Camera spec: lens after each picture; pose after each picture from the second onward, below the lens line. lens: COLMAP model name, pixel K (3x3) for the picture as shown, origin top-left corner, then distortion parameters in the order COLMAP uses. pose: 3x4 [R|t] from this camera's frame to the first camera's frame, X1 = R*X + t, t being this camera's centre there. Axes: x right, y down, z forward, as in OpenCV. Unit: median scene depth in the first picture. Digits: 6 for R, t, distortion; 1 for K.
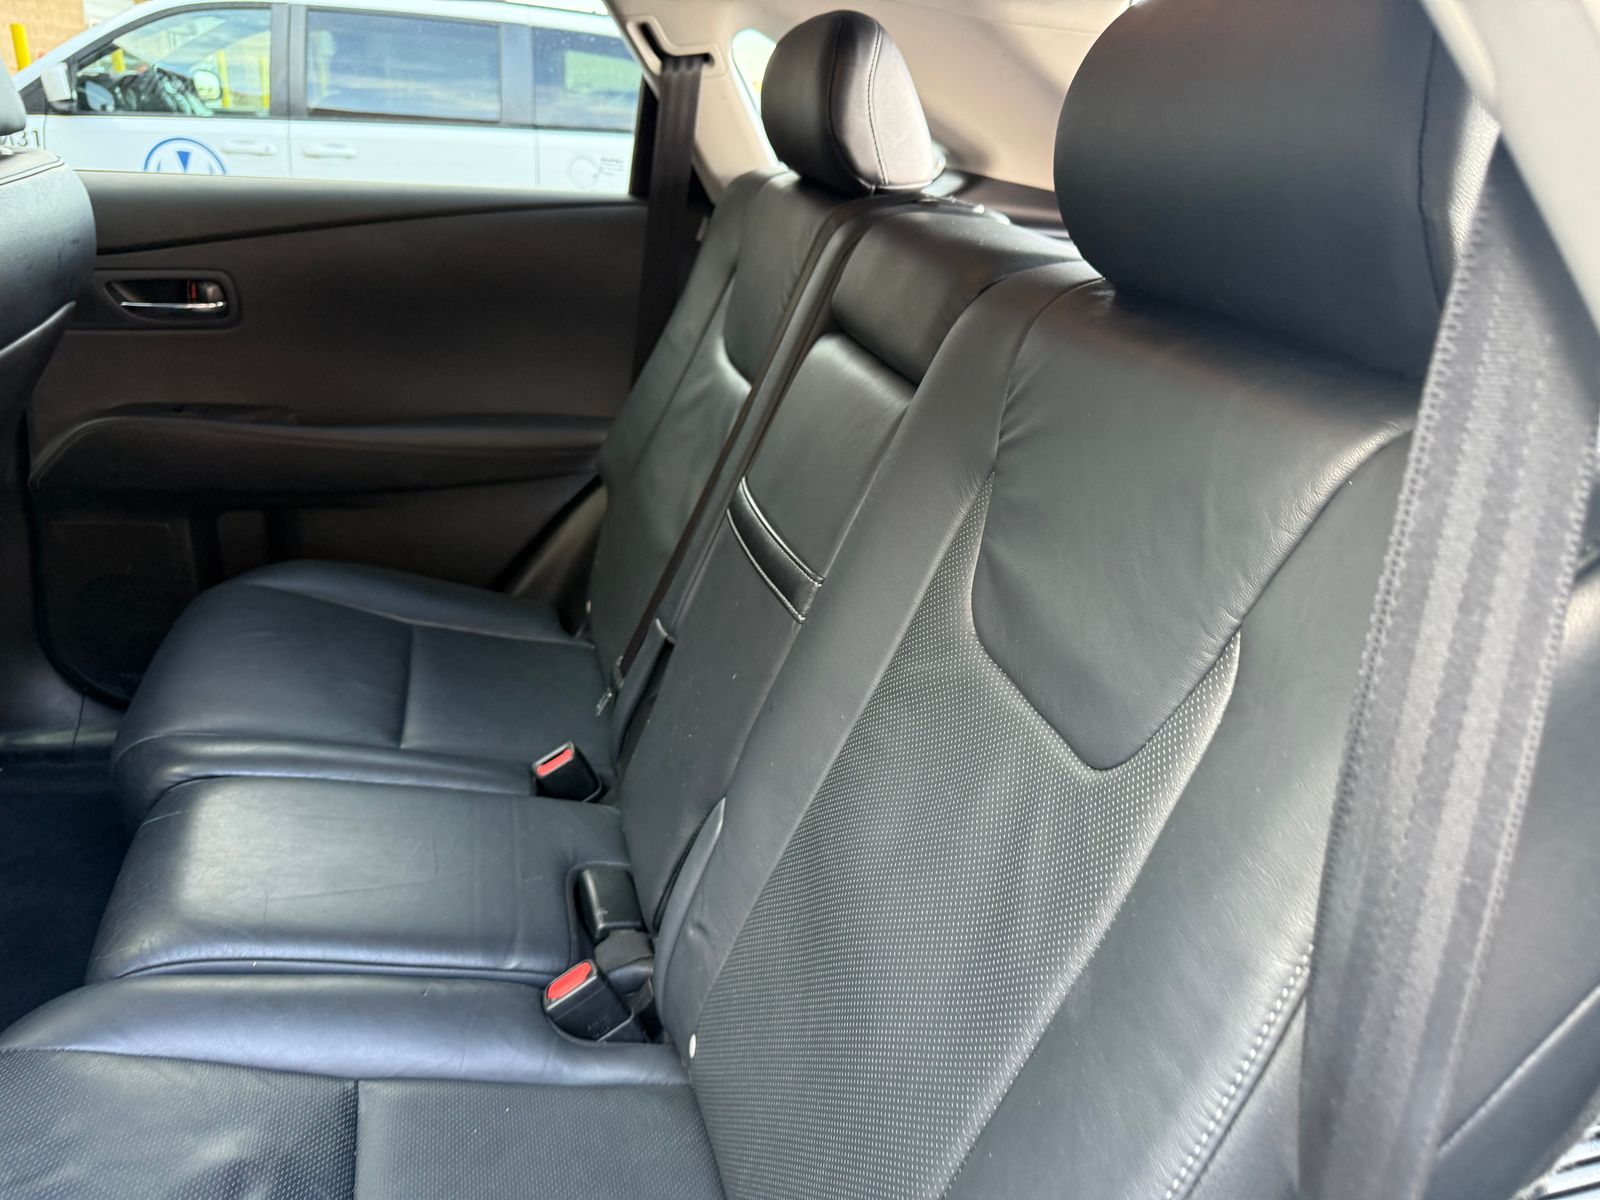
lens RADIAL K [[1141.5, 0, 809.6], [0, 1141.5, 609.5], [0, 0, 1]] dist [0.036257, -0.048617]
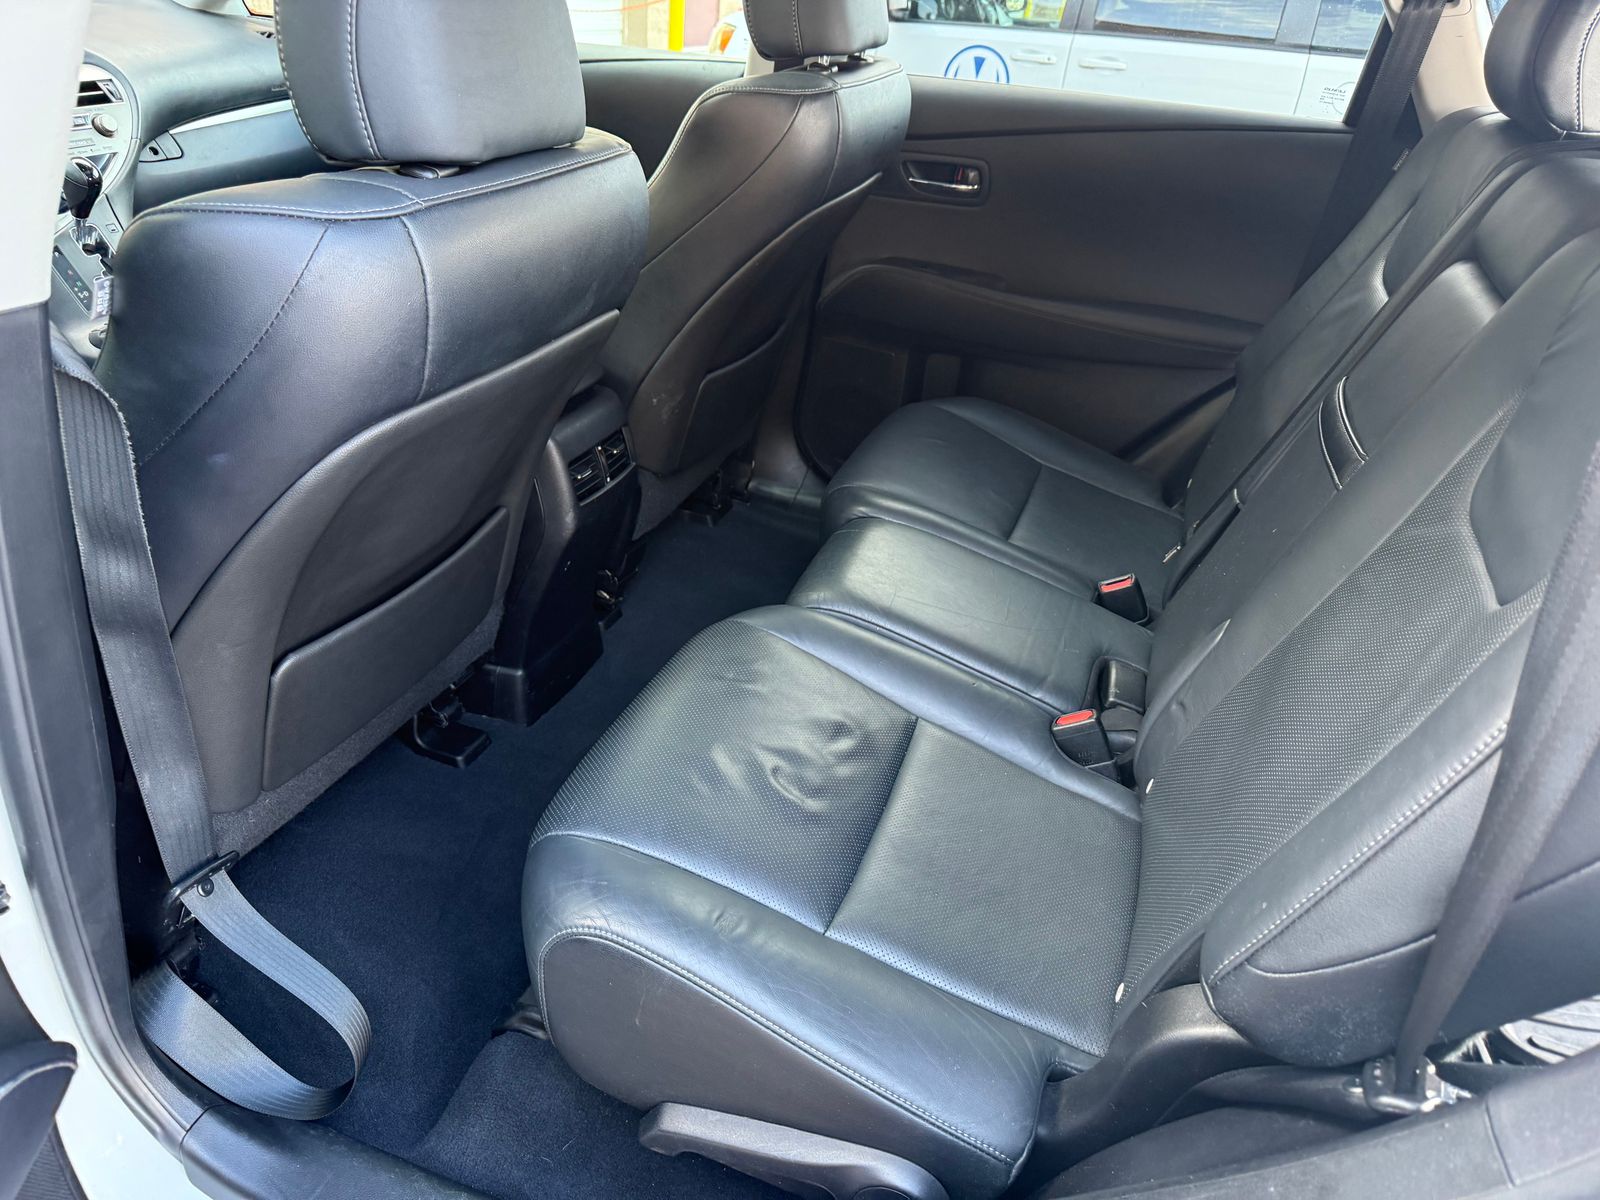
lens RADIAL K [[1141.5, 0, 801.8], [0, 1141.5, 598.4], [0, 0, 1]] dist [0.036257, -0.048617]
pose [[0.820189, 0.278246, -0.499868, 0.112128], [-0.250452, 0.960213, 0.123547, 0.076414], [0.514357, 0.023861, 0.857244, -0.218675]]
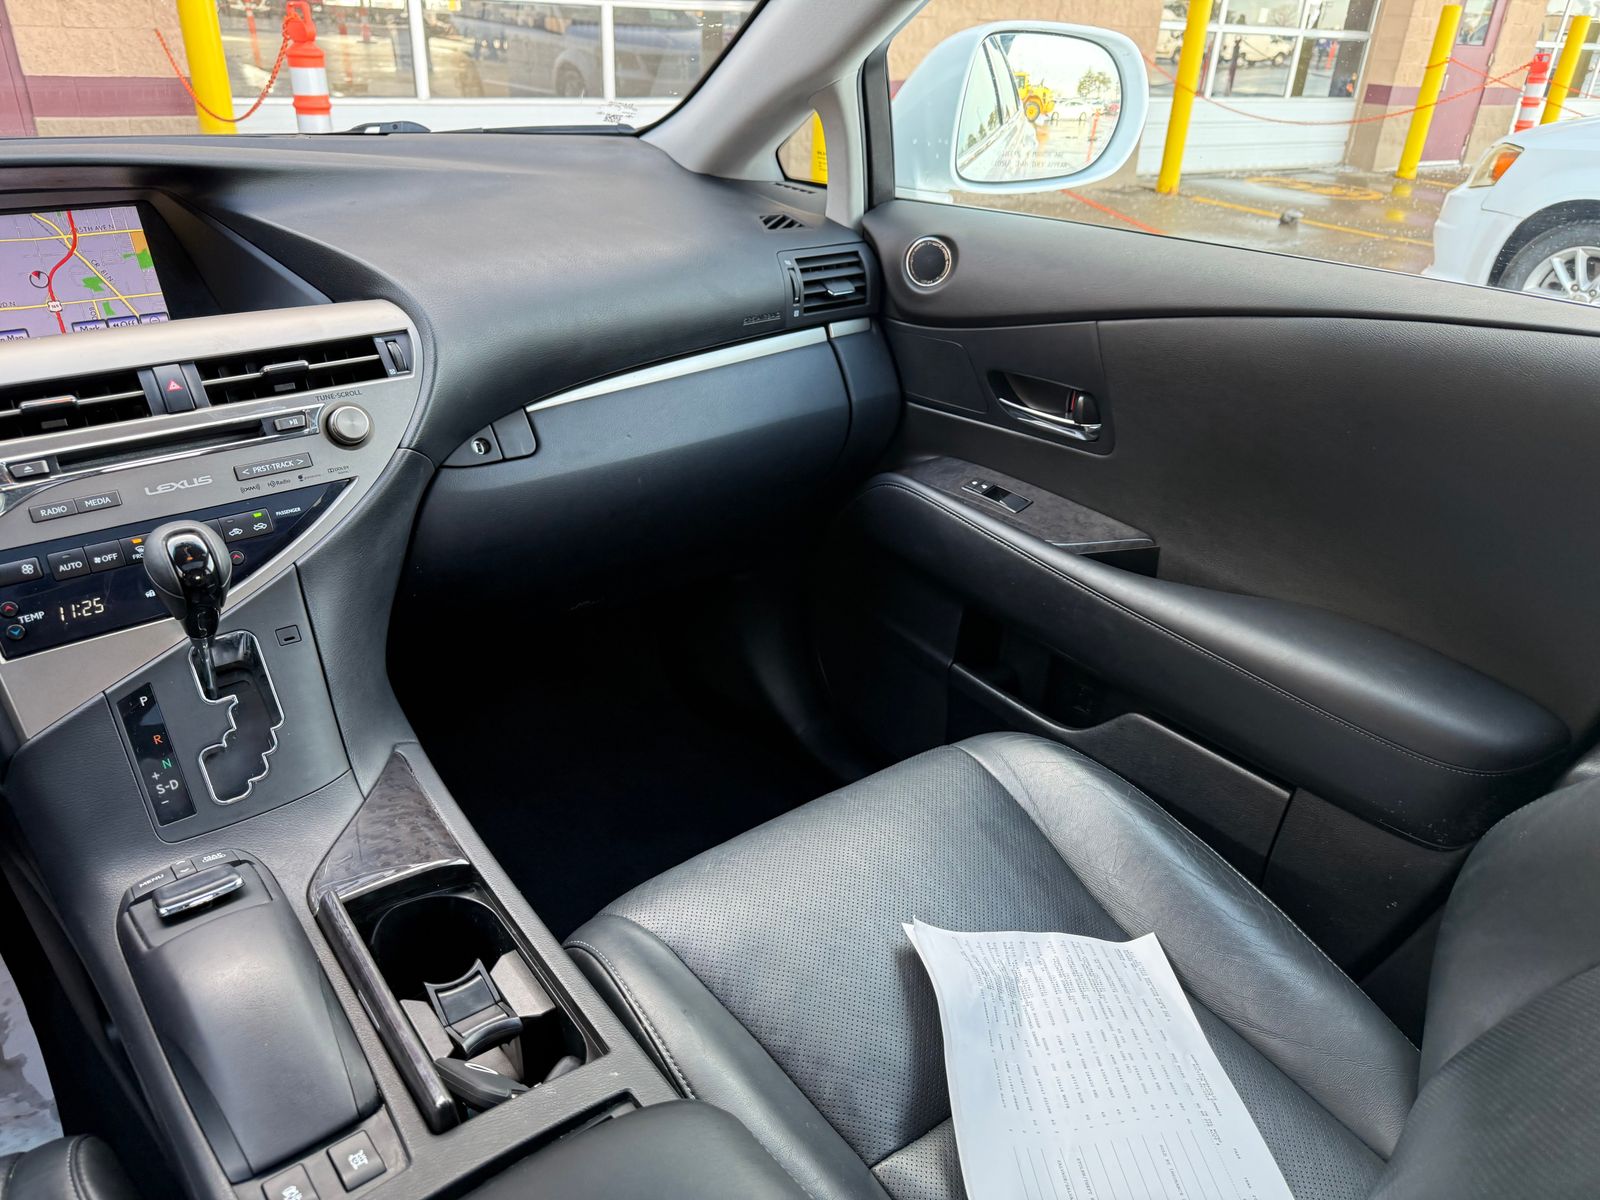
lens RADIAL K [[1141.5, 0, 789.2], [0, 1141.5, 611.9], [0, 0, 1]] dist [0.036257, -0.048617]
pose [[0.395263, 0.378505, -0.836959, -0.625920], [-0.379872, 0.896947, 0.226235, -0.234265], [0.836340, 0.228515, 0.498314, 0.384379]]
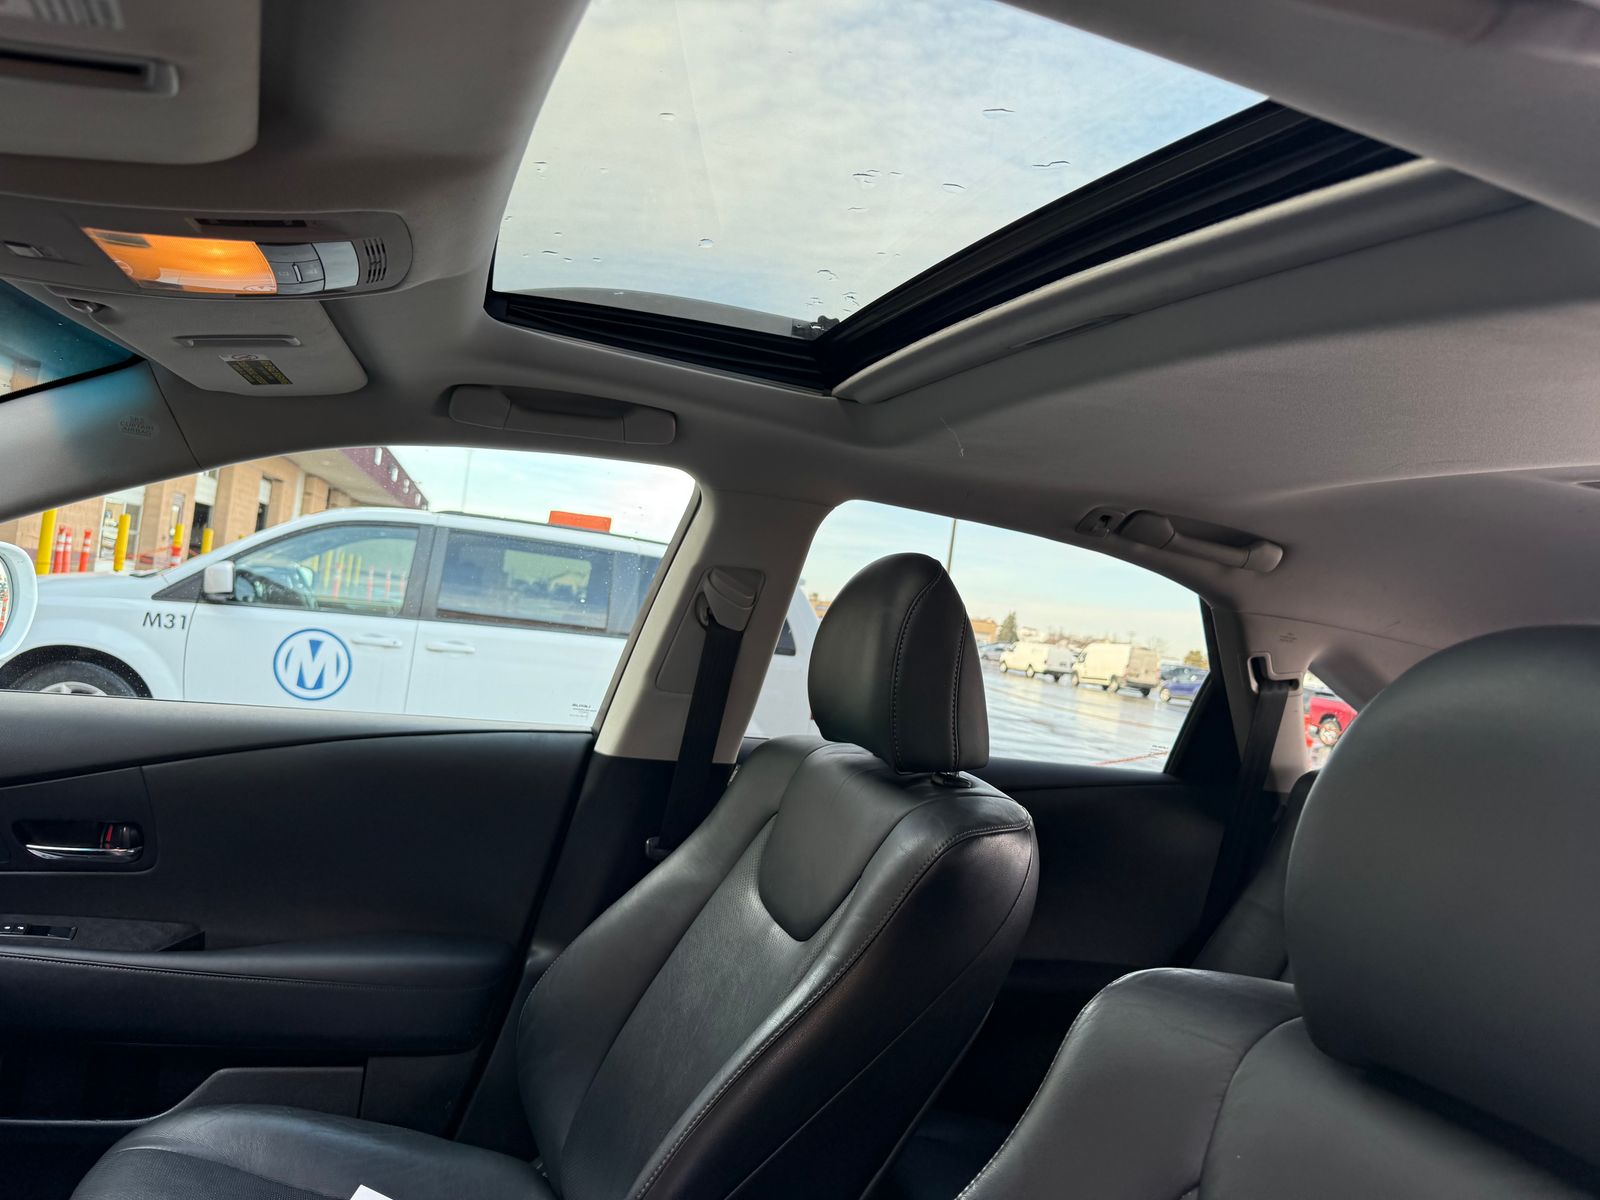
lens RADIAL K [[1141.5, 0, 760.8], [0, 1141.5, 611.5], [0, 0, 1]] dist [0.036257, -0.048617]
pose [[0.997511, 0.056038, 0.042790, -0.793467], [-0.034594, 0.917809, -0.395512, -0.049035], [-0.061436, 0.393048, 0.917463, -0.133139]]
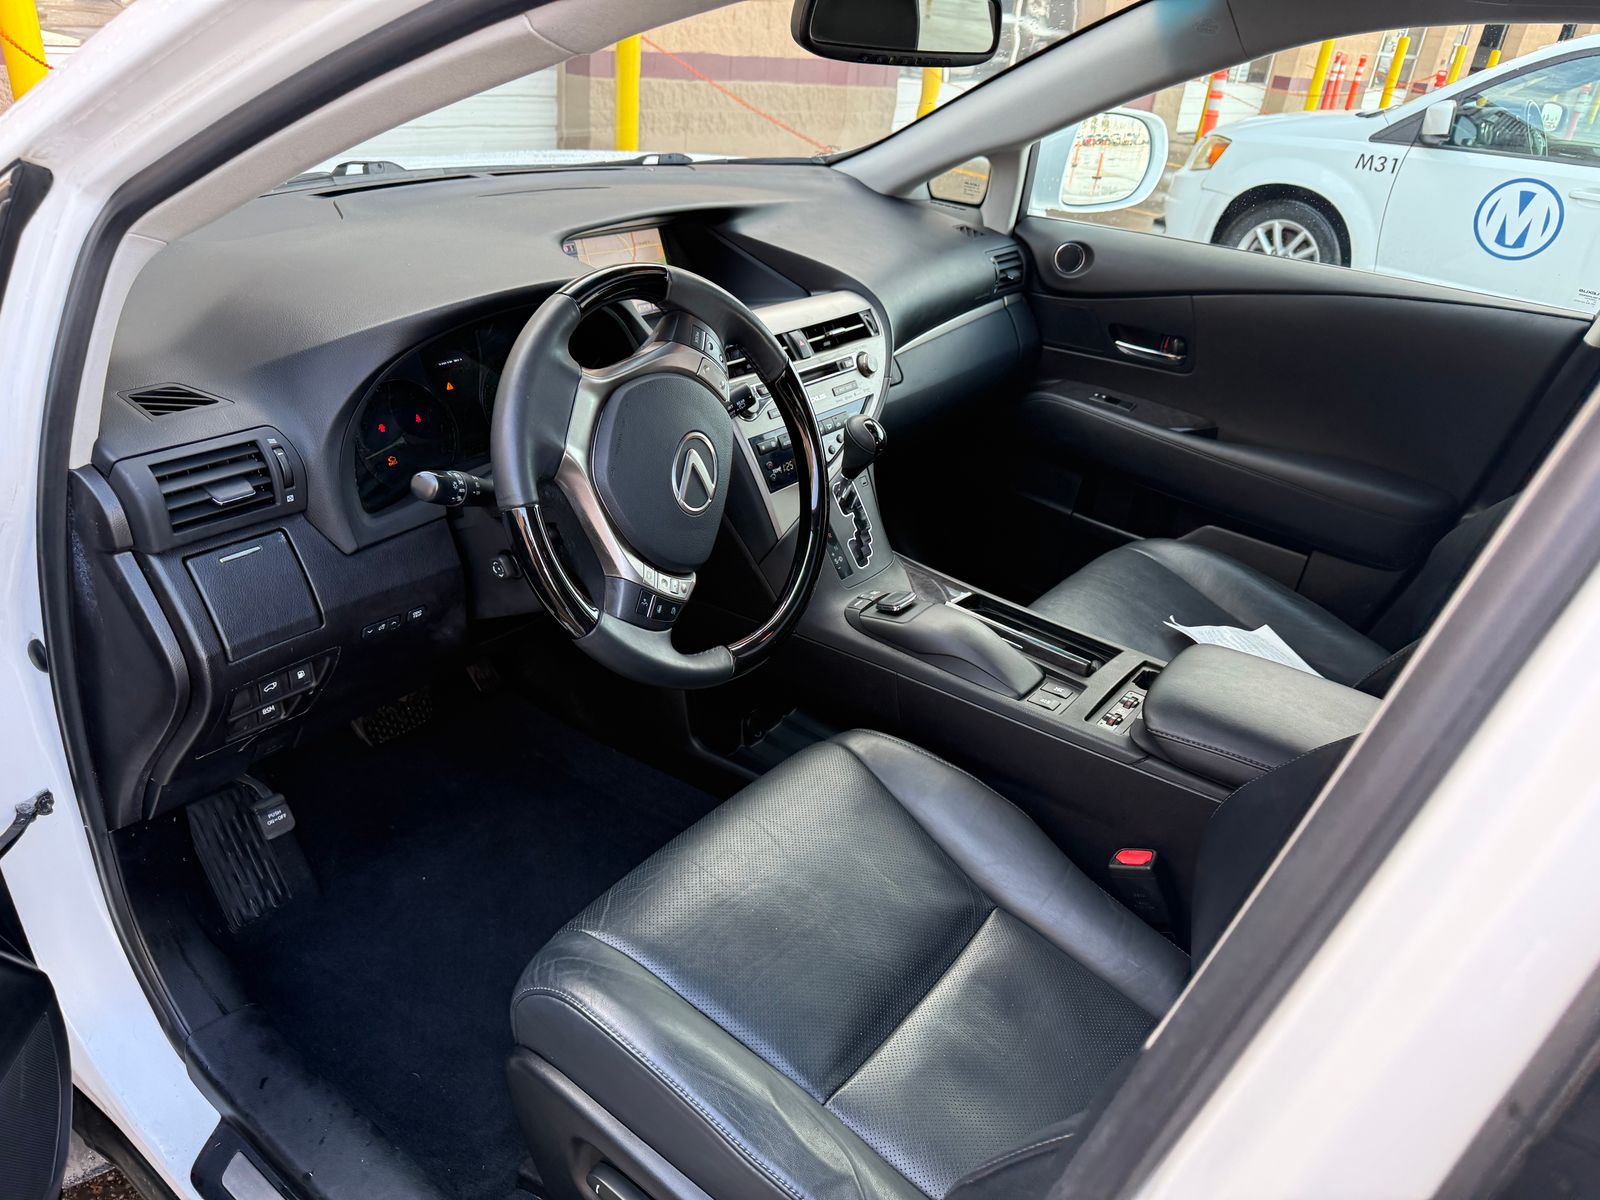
lens RADIAL K [[1141.5, 0, 804.3], [0, 1141.5, 598.9], [0, 0, 1]] dist [0.036257, -0.048617]
pose [[0.610627, 0.362800, -0.703925, -0.451612], [-0.363231, 0.918181, 0.158139, -0.019745], [0.703703, 0.159123, 0.692446, -0.351624]]
